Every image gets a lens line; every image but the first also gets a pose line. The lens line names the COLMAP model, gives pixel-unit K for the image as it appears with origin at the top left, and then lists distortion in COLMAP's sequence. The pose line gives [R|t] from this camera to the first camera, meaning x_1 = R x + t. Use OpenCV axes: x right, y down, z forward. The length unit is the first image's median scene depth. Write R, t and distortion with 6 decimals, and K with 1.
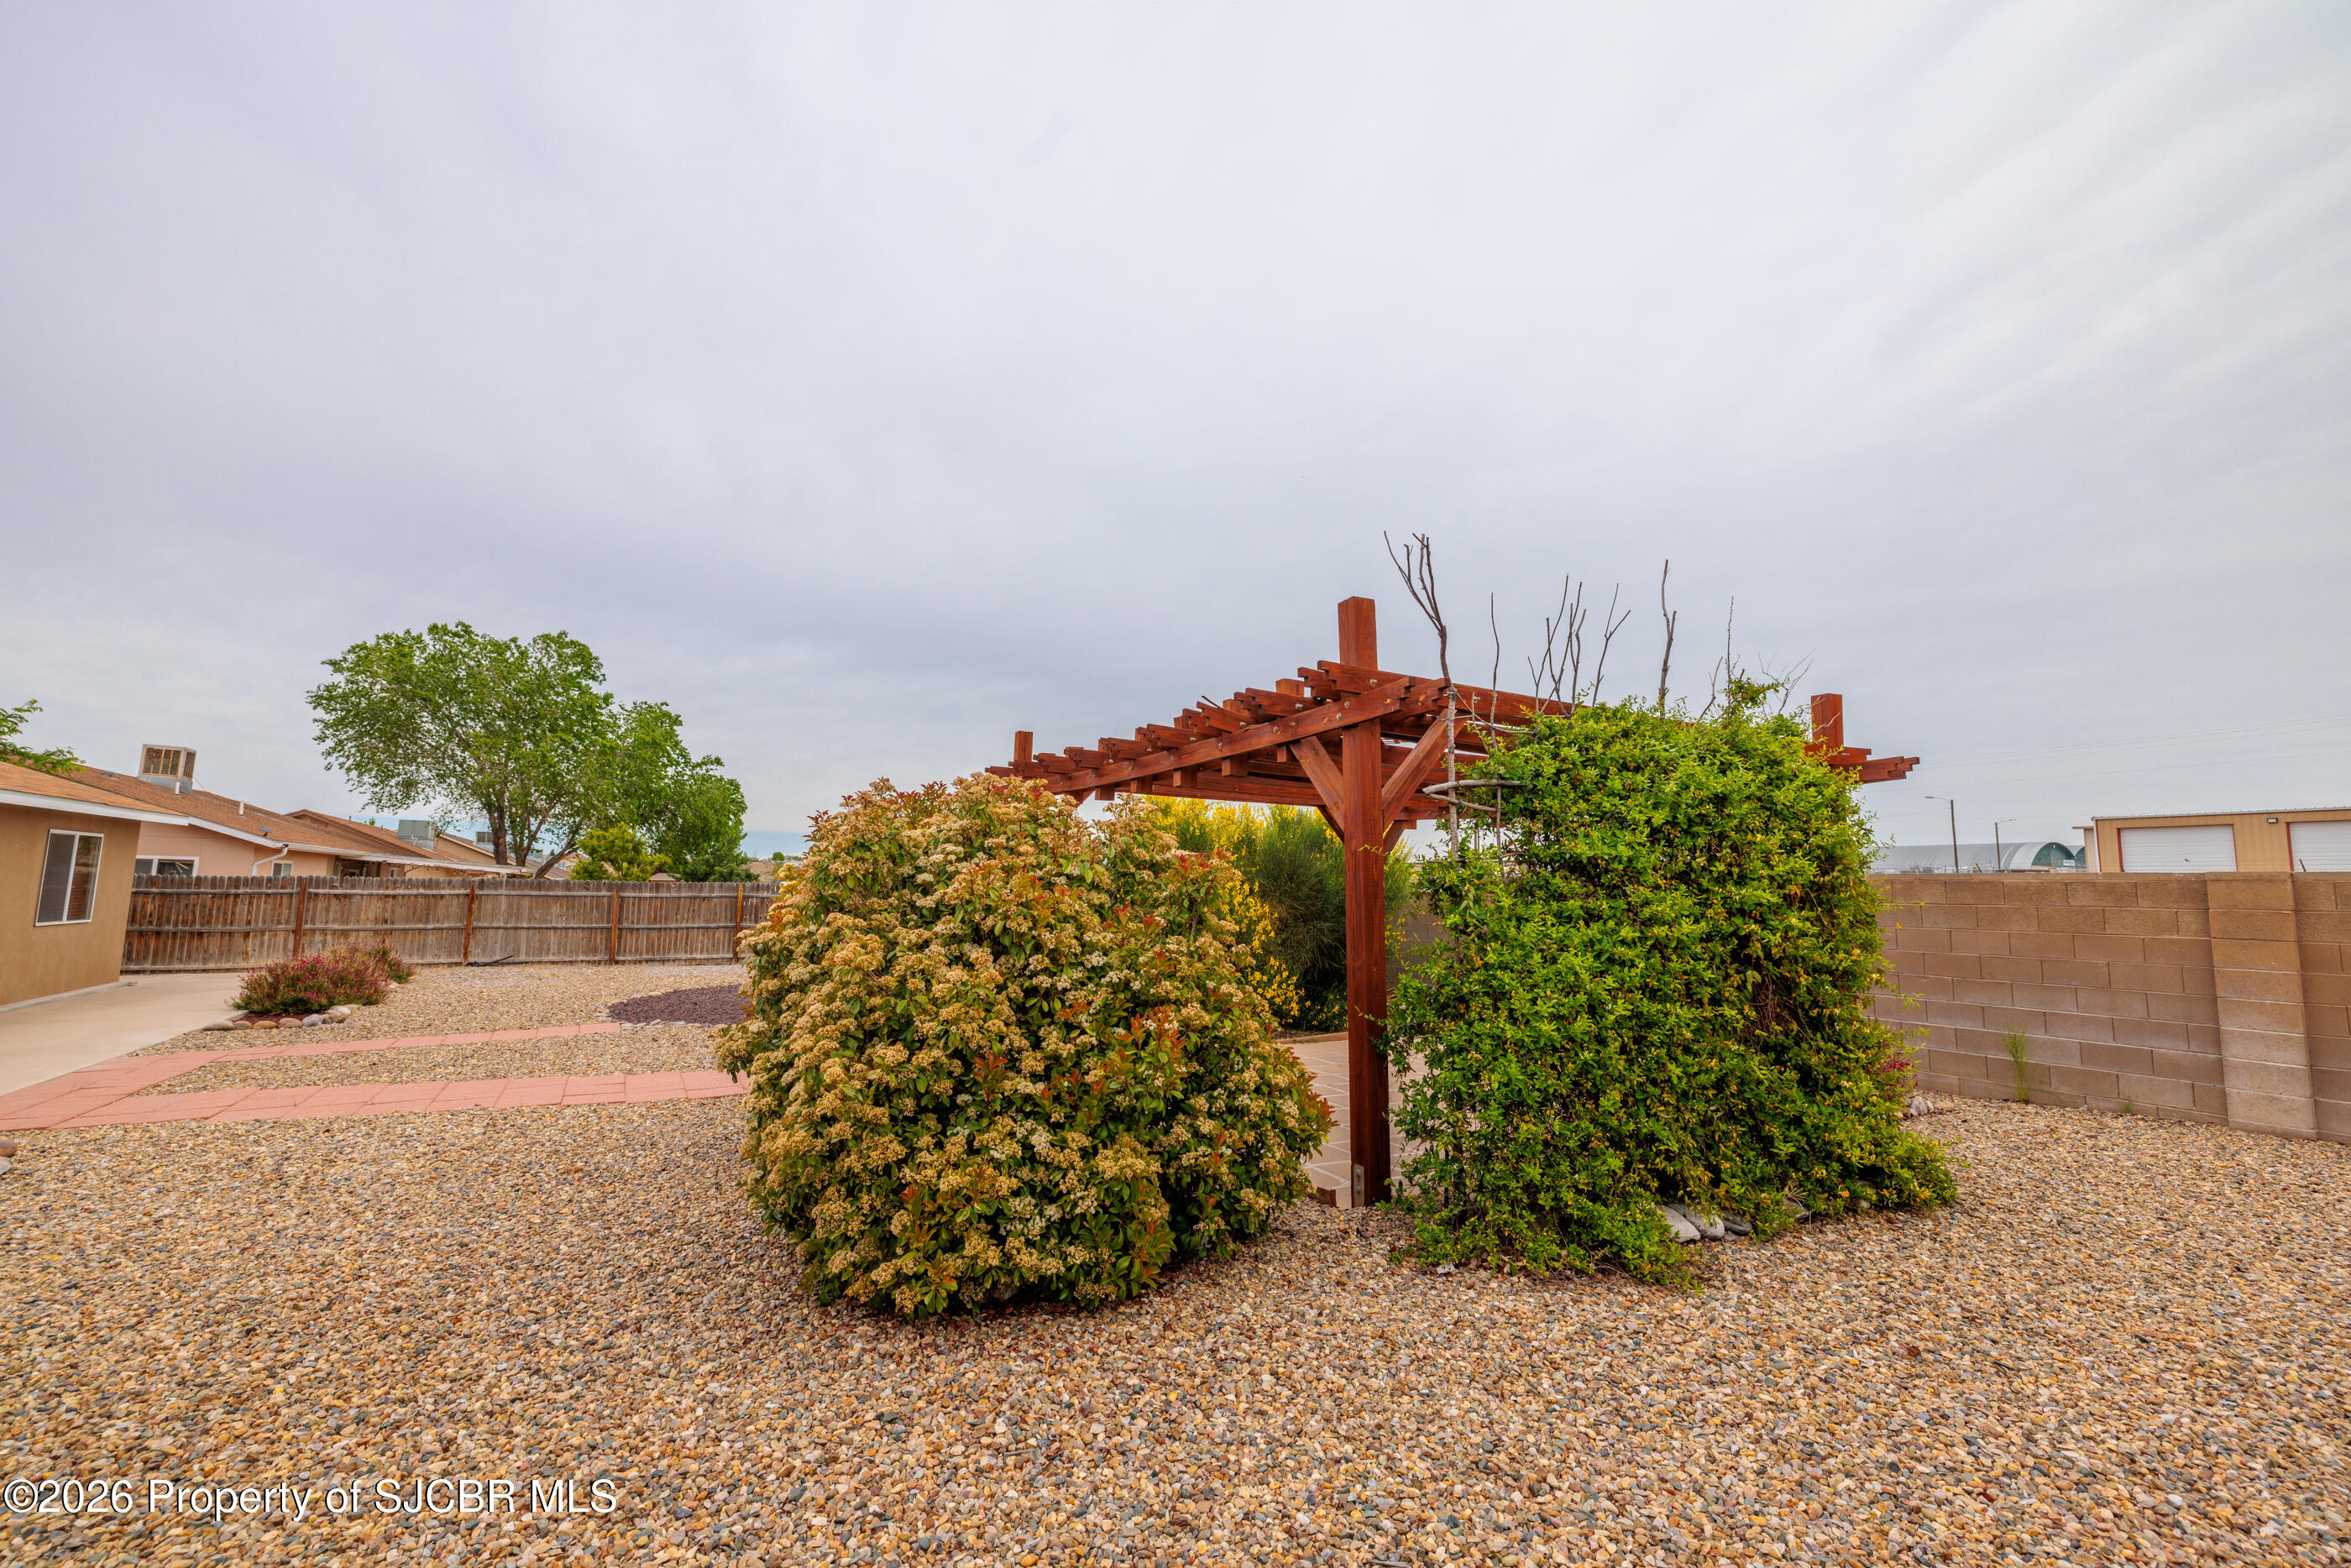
lens RADIAL K [[979.7, 0, 1175.5], [0, 979.7, 784.0], [0, 0, 1]] dist [0.001245, -0.000396]
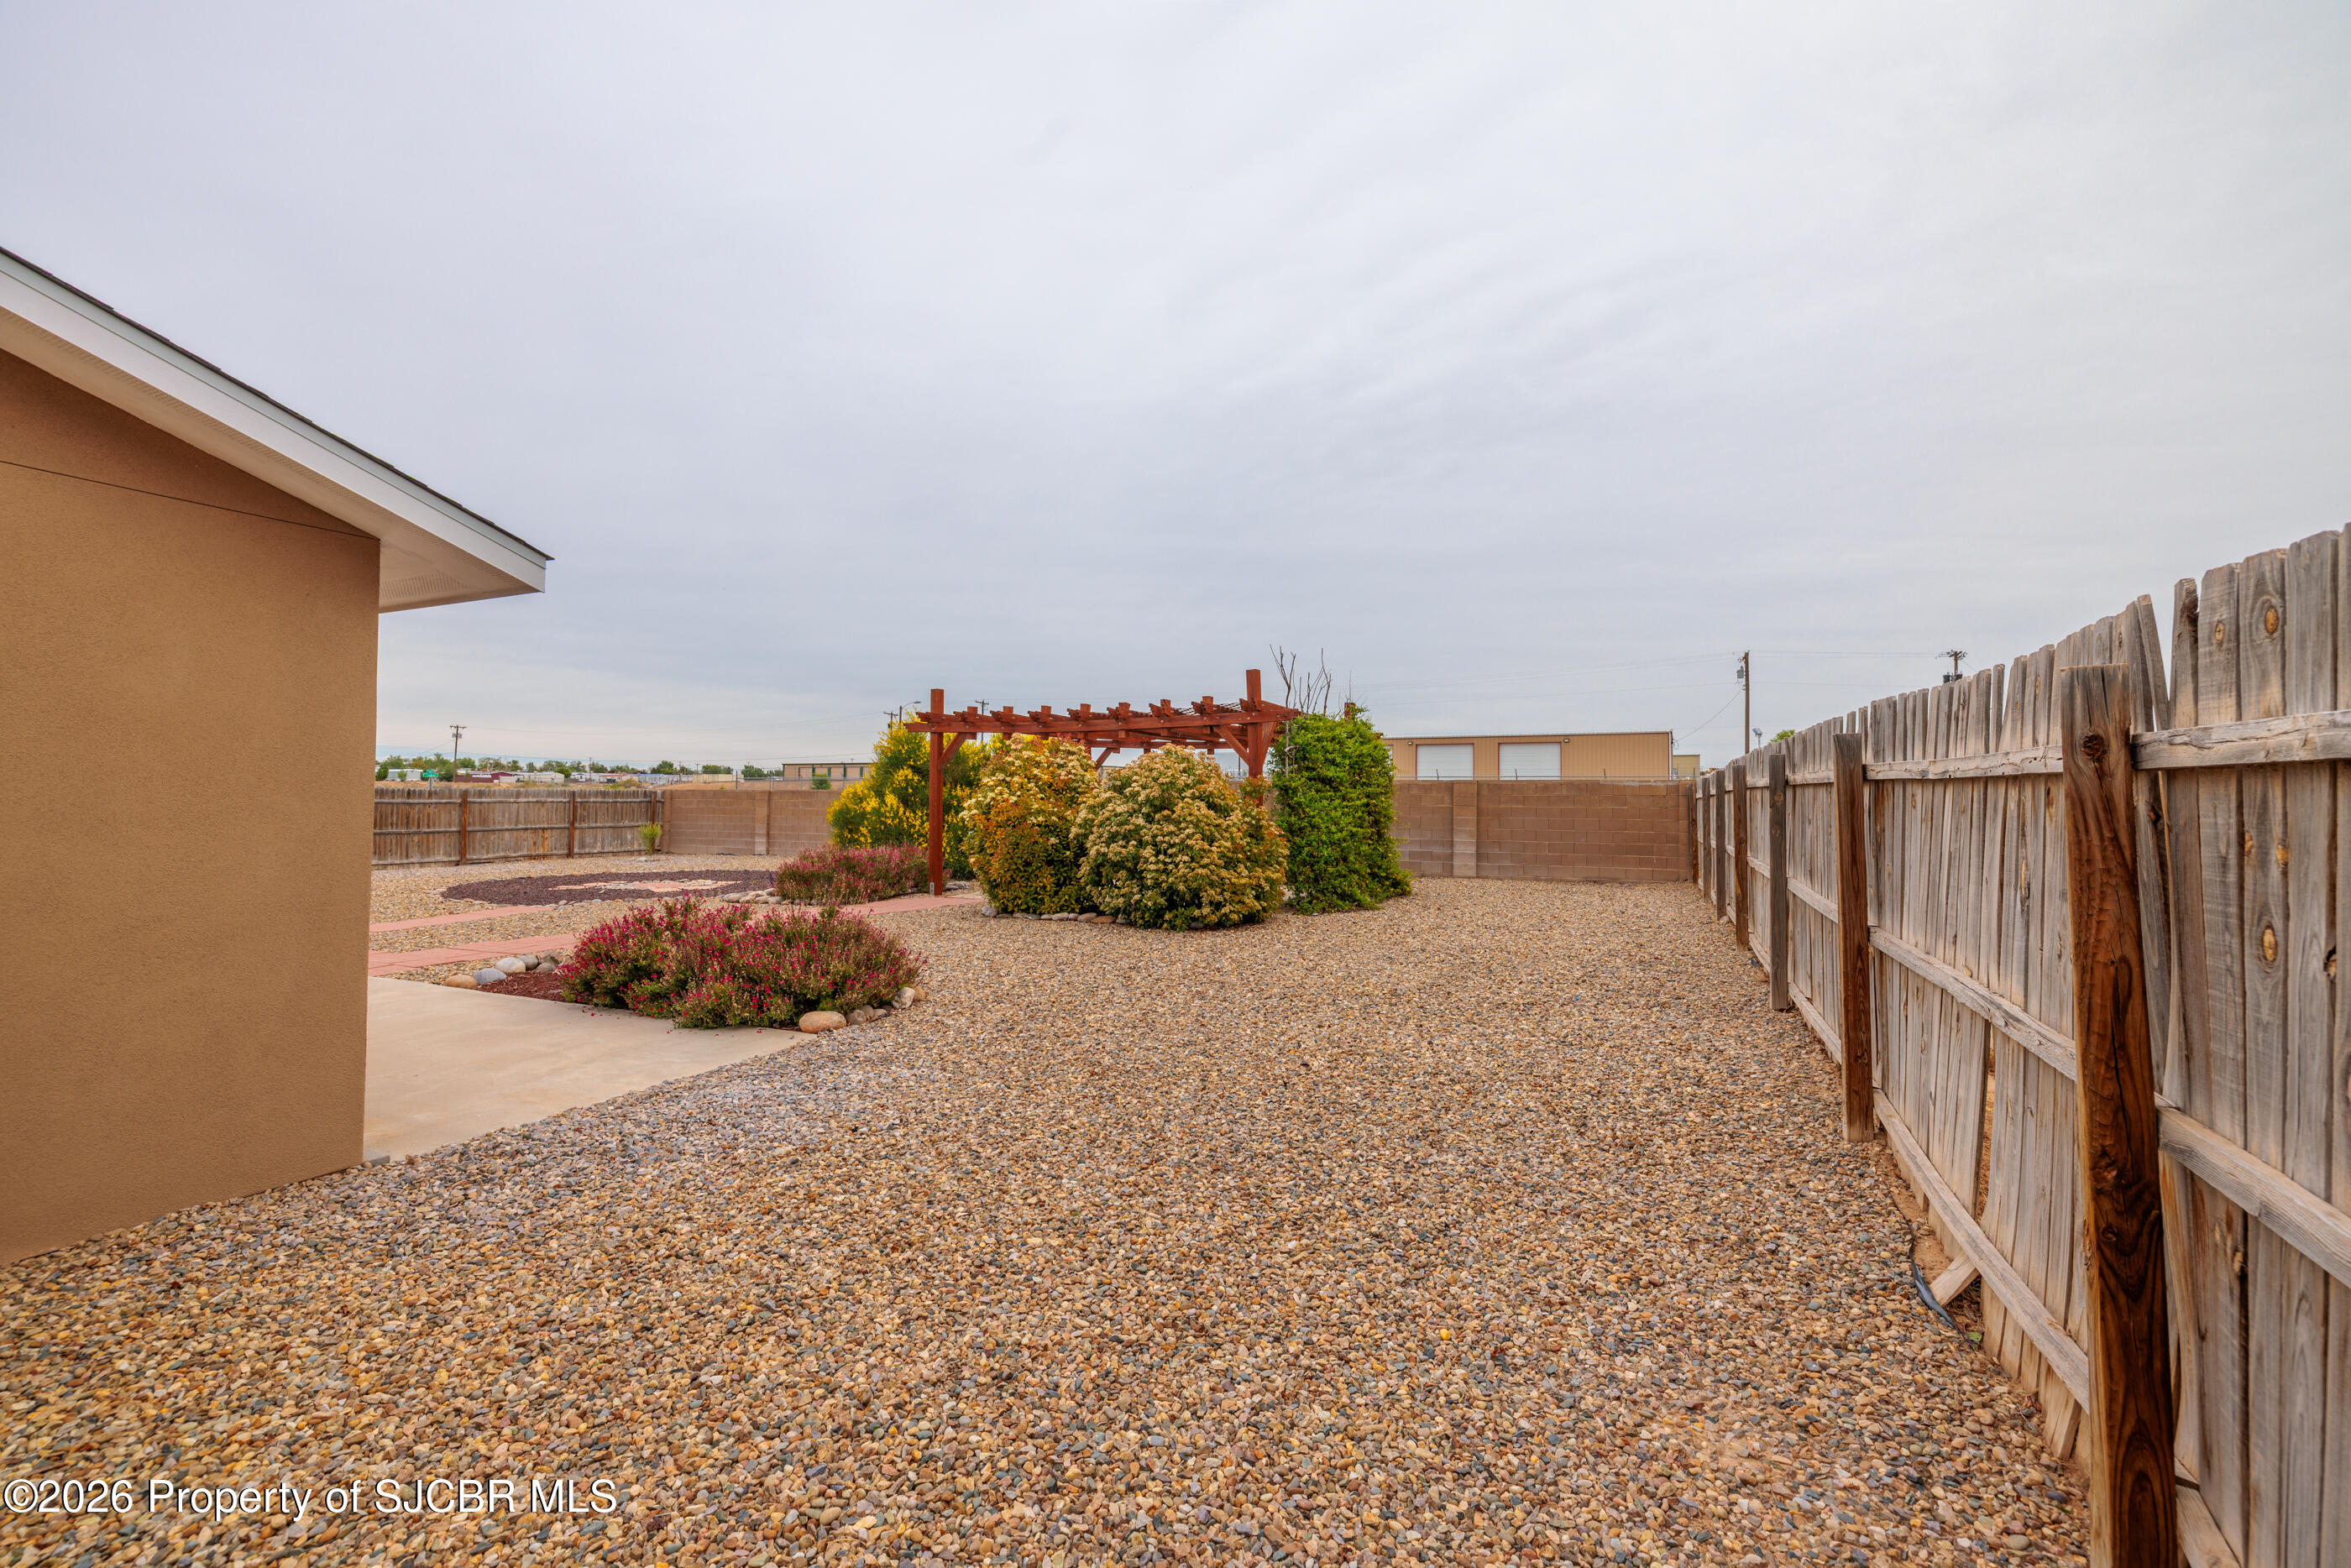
lens RADIAL K [[979.7, 0, 1175.5], [0, 979.7, 784.0], [0, 0, 1]] dist [0.001245, -0.000396]
pose [[0.811994, -0.007399, 0.583618, -1.048276], [-0.050608, 0.995261, 0.083030, -0.075294], [-0.581467, -0.096956, 0.807772, -0.652153]]
